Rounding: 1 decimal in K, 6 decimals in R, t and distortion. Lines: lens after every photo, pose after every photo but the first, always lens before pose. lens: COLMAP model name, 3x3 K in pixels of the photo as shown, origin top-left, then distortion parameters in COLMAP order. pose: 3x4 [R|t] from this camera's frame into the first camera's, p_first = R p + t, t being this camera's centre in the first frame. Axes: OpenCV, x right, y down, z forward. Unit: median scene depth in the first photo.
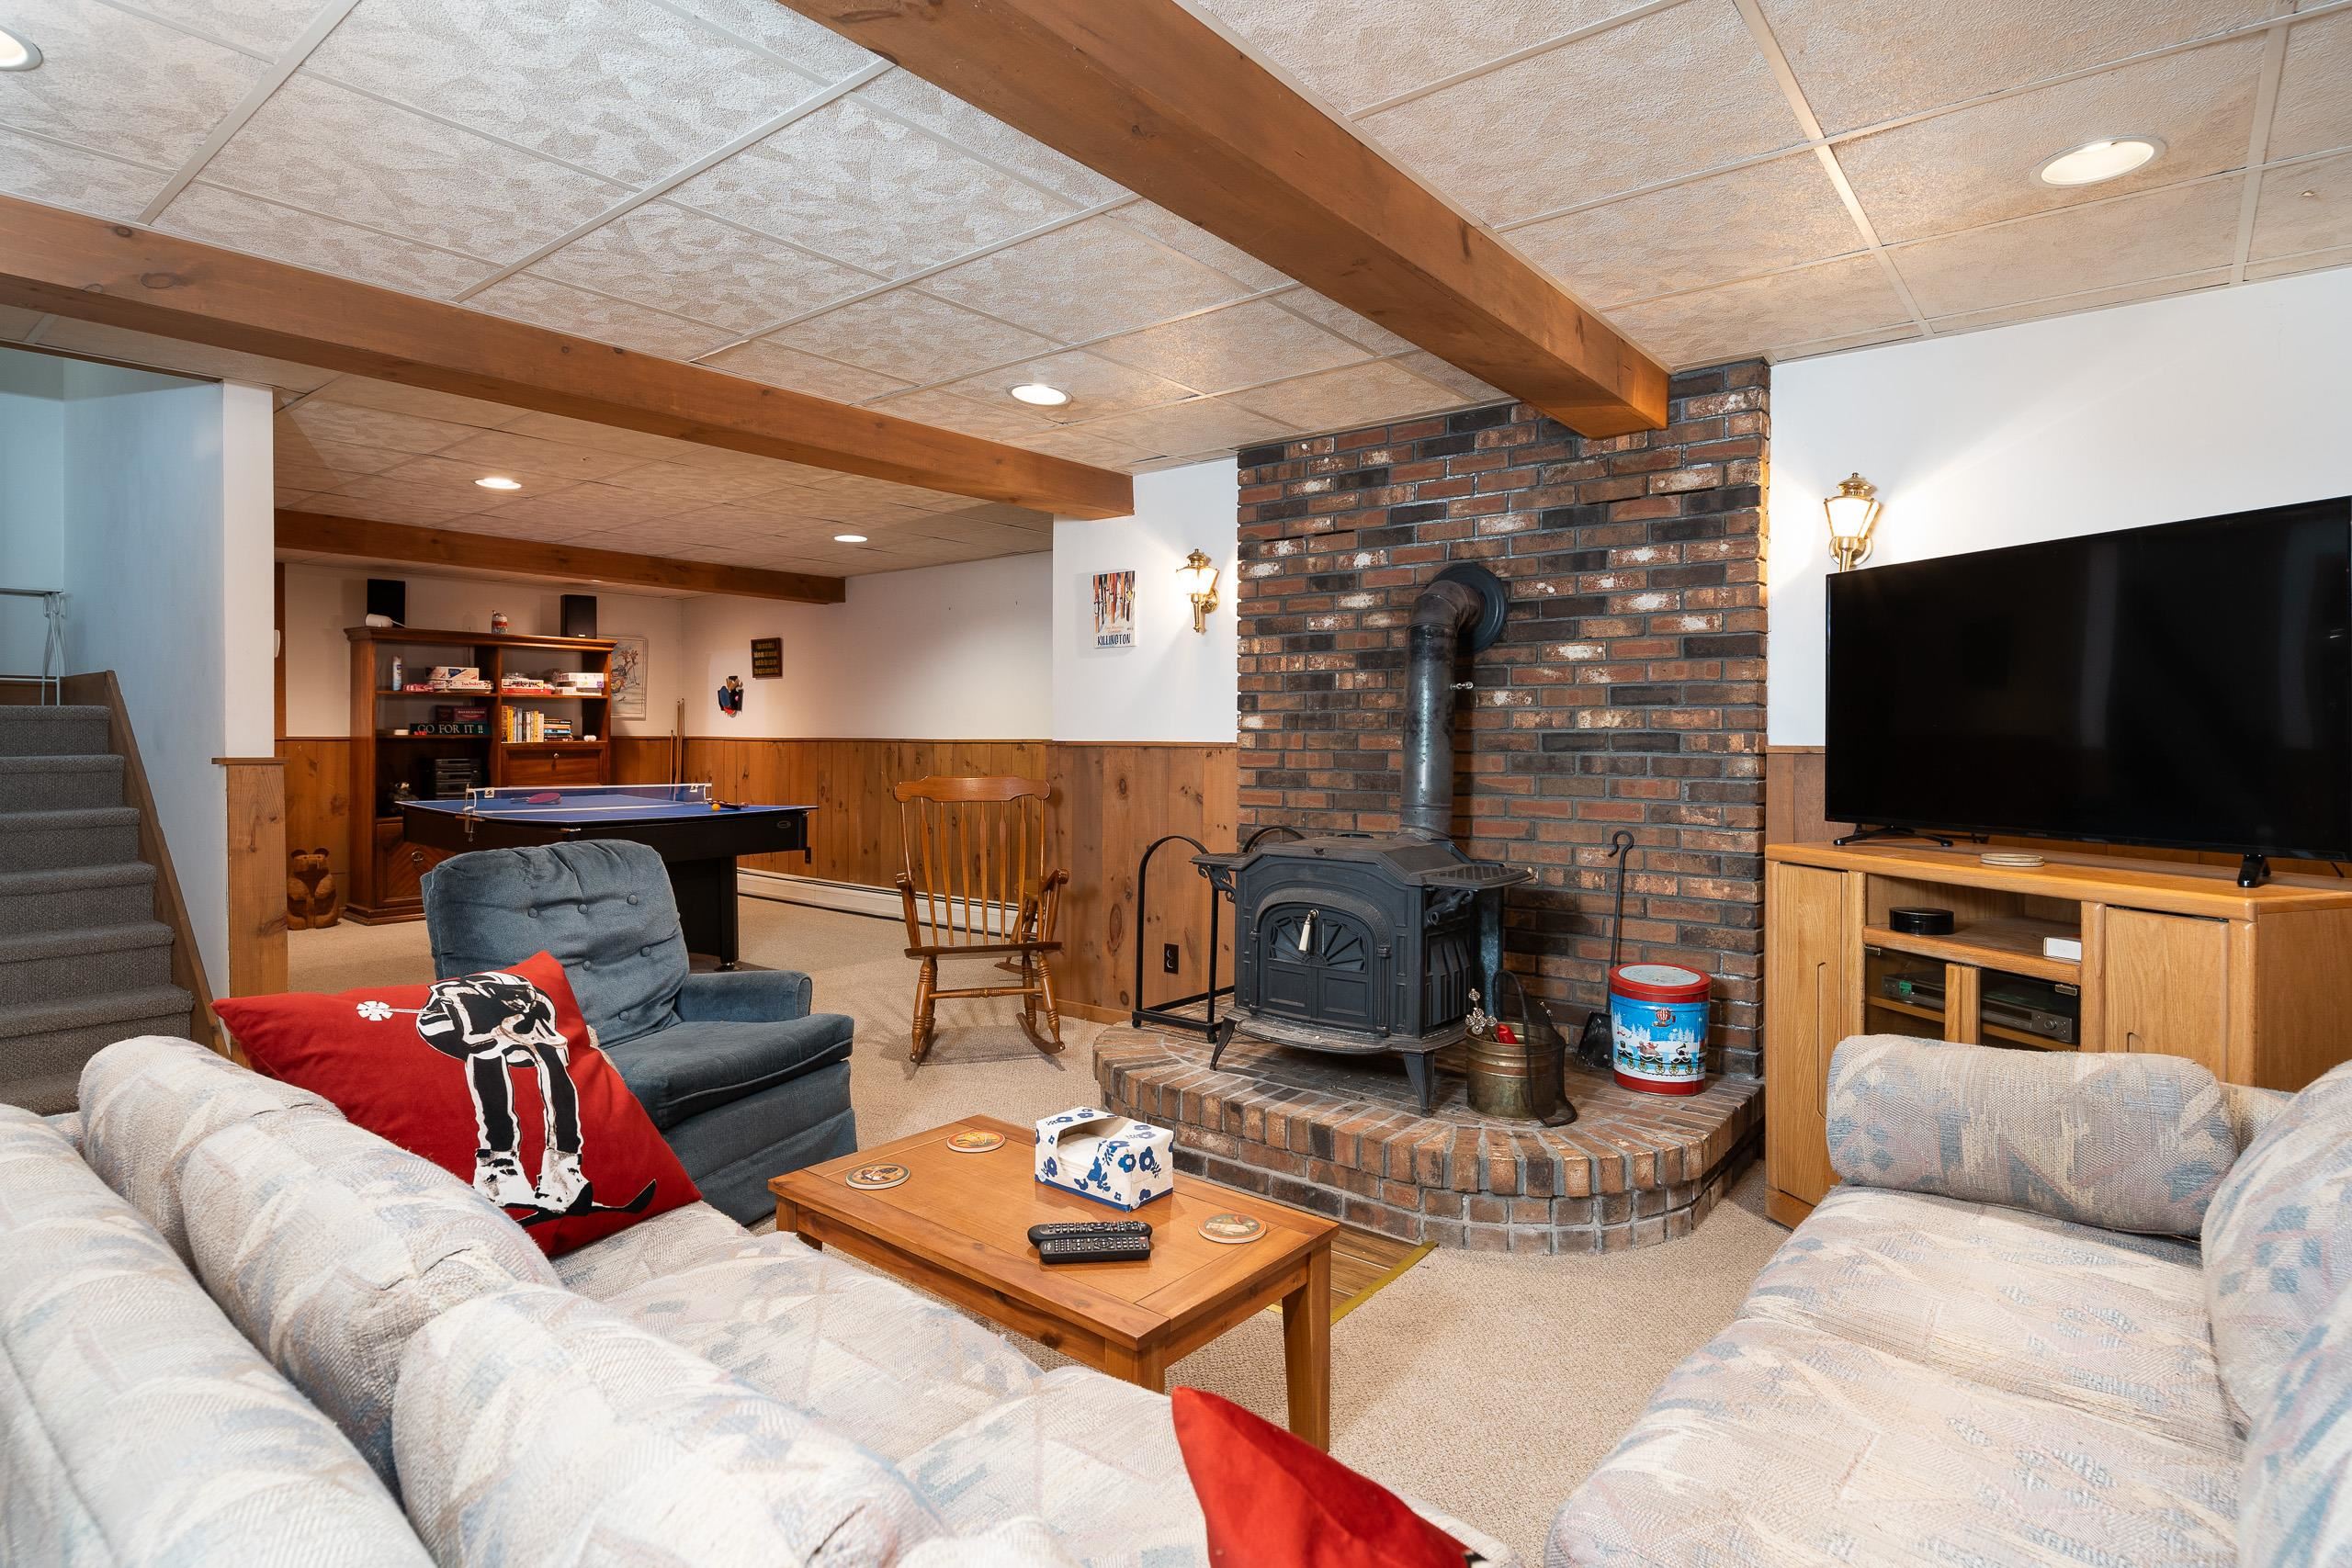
lens RADIAL K [[1206.9, 0, 1179.8], [0, 1206.9, 748.3], [0, 0, 1]] dist [0.025596, -0.000454]
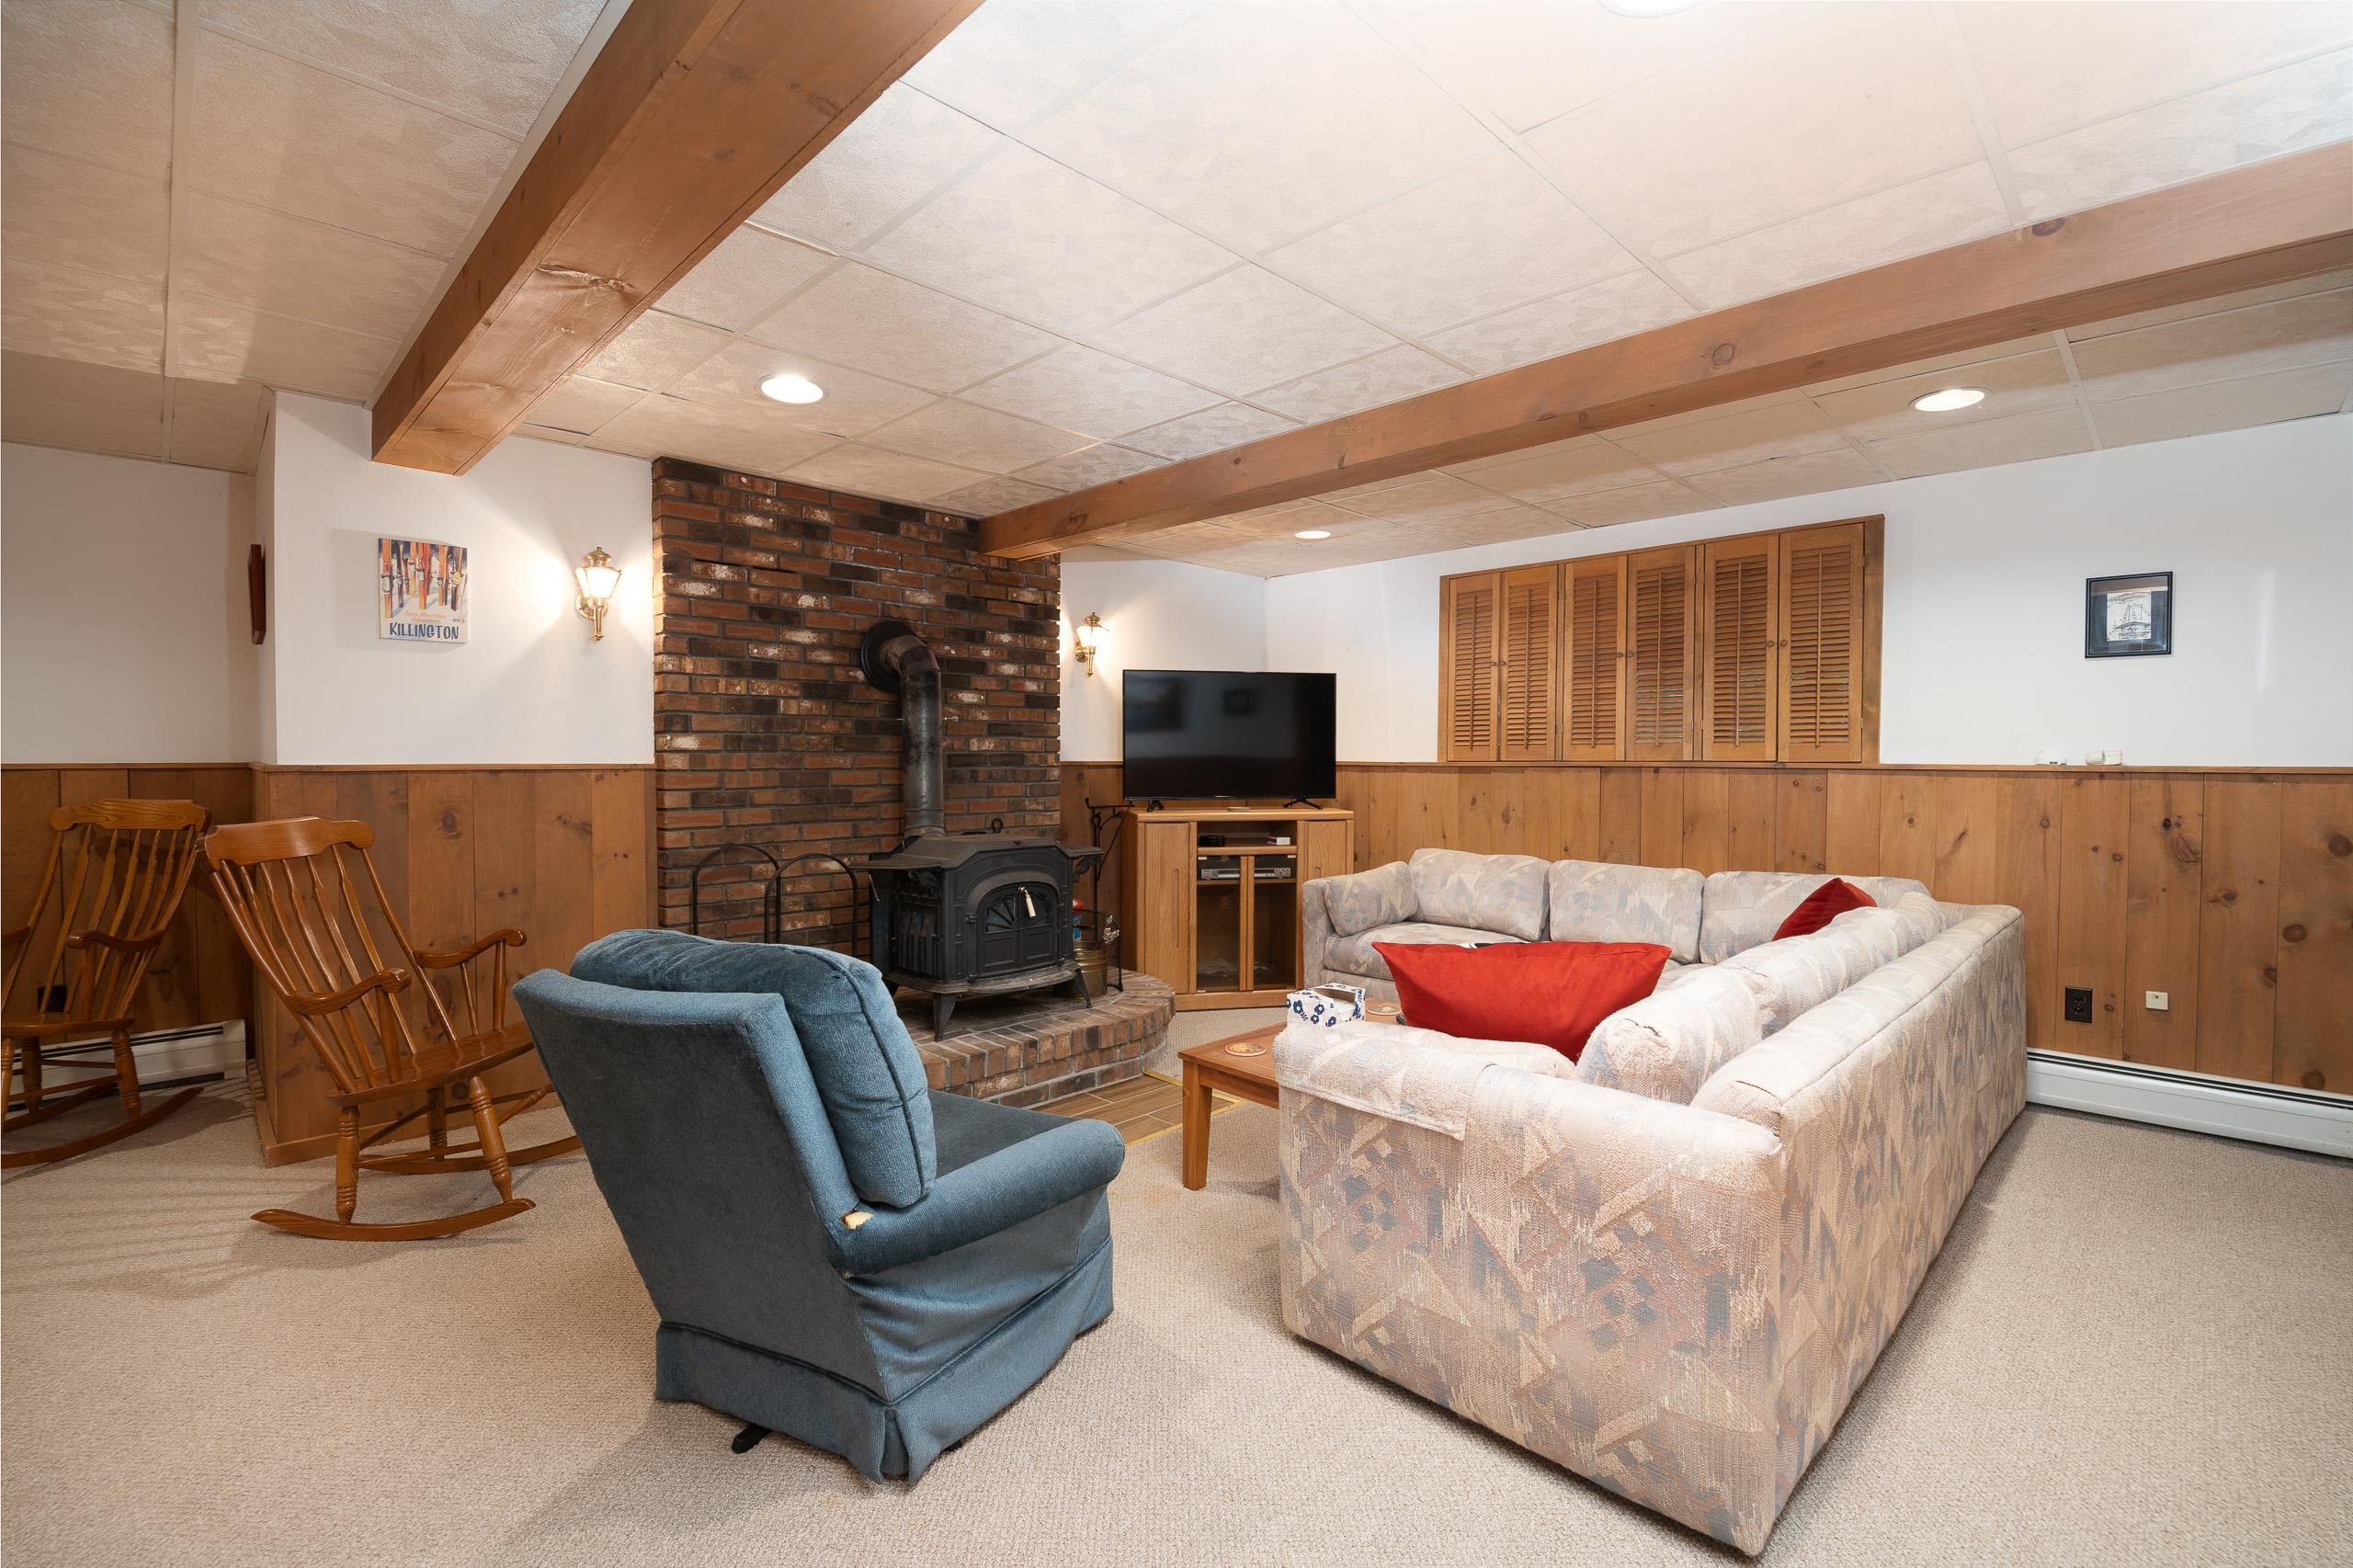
lens RADIAL K [[1050.4, 0, 1176.5], [0, 1050.4, 784.0], [0, 0, 1]] dist [0.000116, -0.000008]
pose [[0.111611, -0.029589, 0.993311, -0.793338], [0.010786, 0.999534, 0.028562, -0.008828], [-0.993693, 0.007526, 0.111878, 0.545840]]
